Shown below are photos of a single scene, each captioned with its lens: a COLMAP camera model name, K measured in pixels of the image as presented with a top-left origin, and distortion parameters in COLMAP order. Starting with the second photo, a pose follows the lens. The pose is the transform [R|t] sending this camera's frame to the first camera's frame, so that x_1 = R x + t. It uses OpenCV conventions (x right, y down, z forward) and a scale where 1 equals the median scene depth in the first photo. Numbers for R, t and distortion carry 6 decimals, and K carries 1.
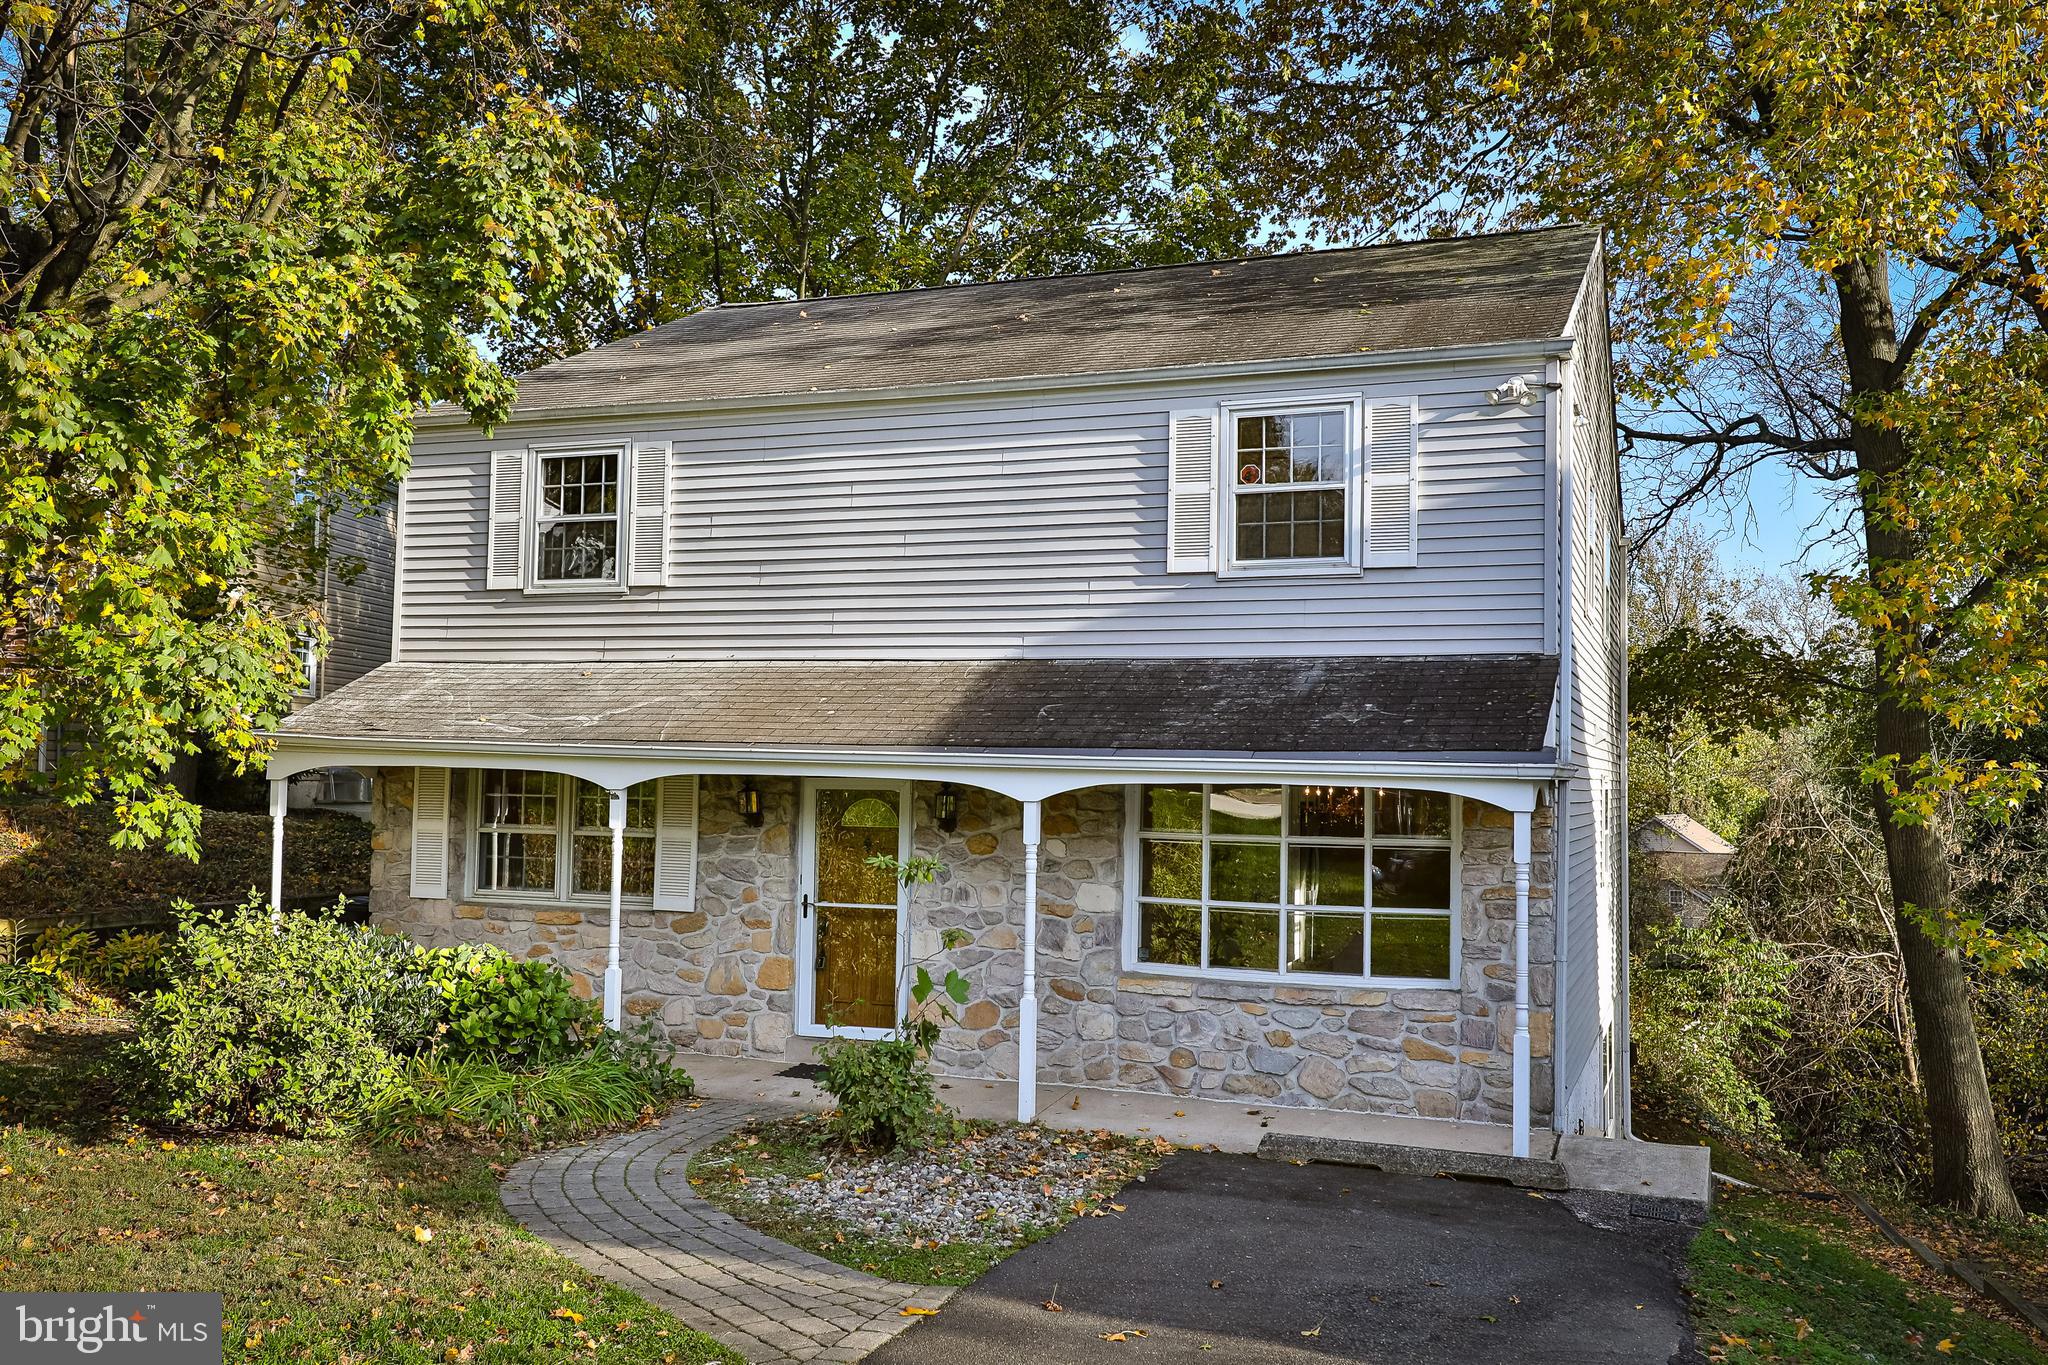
lens RADIAL K [[1448.9, 0, 1082.8], [0, 1448.9, 748.4], [0, 0, 1]] dist [0.008493, 0.000711]
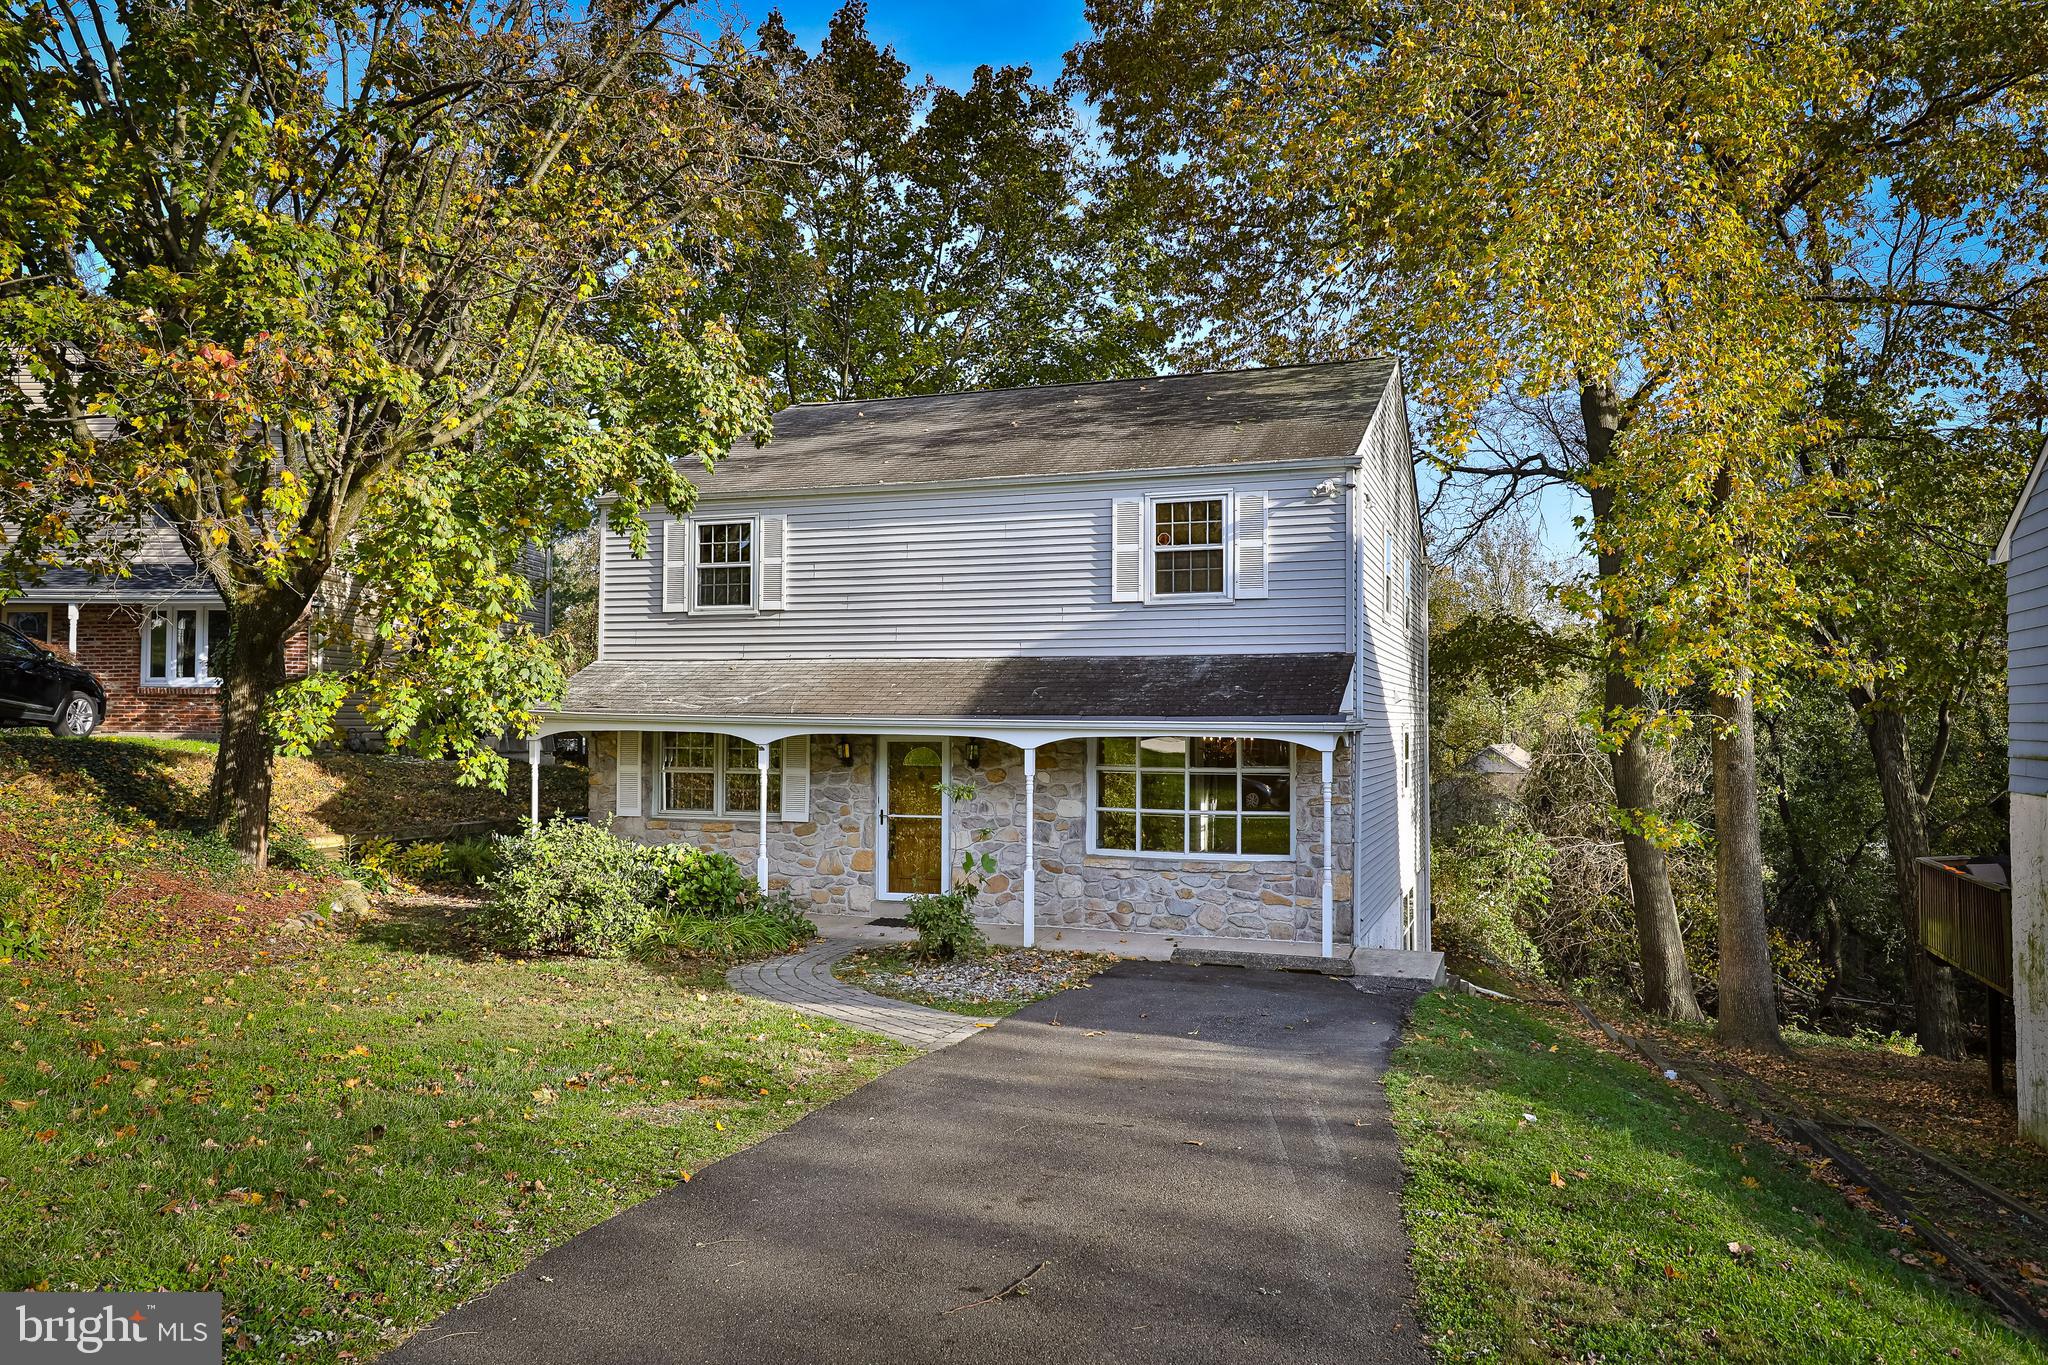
lens RADIAL K [[1448.9, 0, 1082.8], [0, 1448.9, 748.4], [0, 0, 1]] dist [0.008493, 0.000711]
pose [[0.999271, -0.014205, 0.035432, -0.031174], [0.012405, 0.998646, 0.050521, -0.041740], [-0.036102, -0.050045, 0.998094, -0.571855]]
